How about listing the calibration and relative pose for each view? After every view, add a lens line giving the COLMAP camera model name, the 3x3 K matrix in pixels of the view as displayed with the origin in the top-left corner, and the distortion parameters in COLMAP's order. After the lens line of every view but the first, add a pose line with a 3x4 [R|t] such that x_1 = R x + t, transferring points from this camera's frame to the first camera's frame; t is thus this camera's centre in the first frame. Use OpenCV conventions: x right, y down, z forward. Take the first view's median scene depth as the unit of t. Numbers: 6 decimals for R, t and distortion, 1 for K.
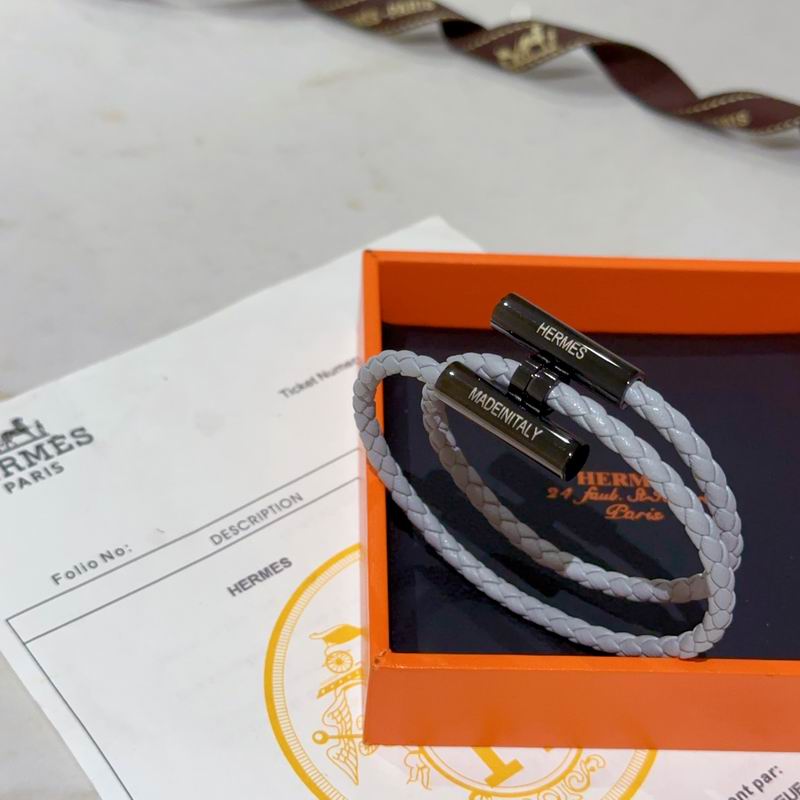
lens RADIAL K [[1781.0, 0, 400.0], [0, 1781.0, 400.0], [0, 0, 1]] dist [0.117045, 0.173852]
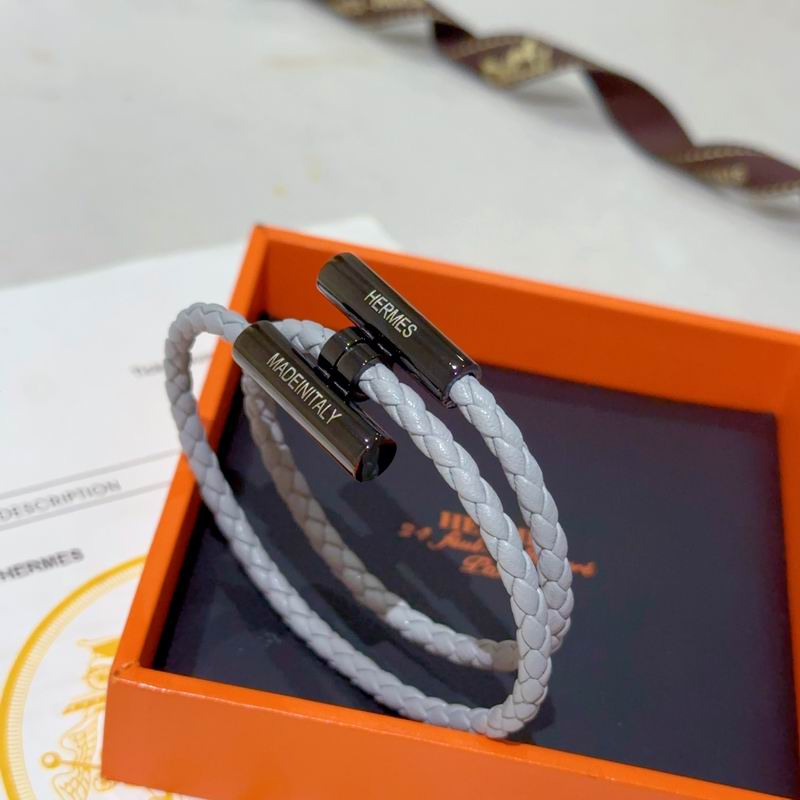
lens RADIAL K [[1781.0, 0, 400.0], [0, 1781.0, 400.0], [0, 0, 1]] dist [0.117045, 0.173852]
pose [[0.984098, 0.170522, -0.049742, 0.126144], [-0.173408, 0.982959, -0.061004, 0.048276], [0.038491, 0.068660, 0.996897, 0.170068]]
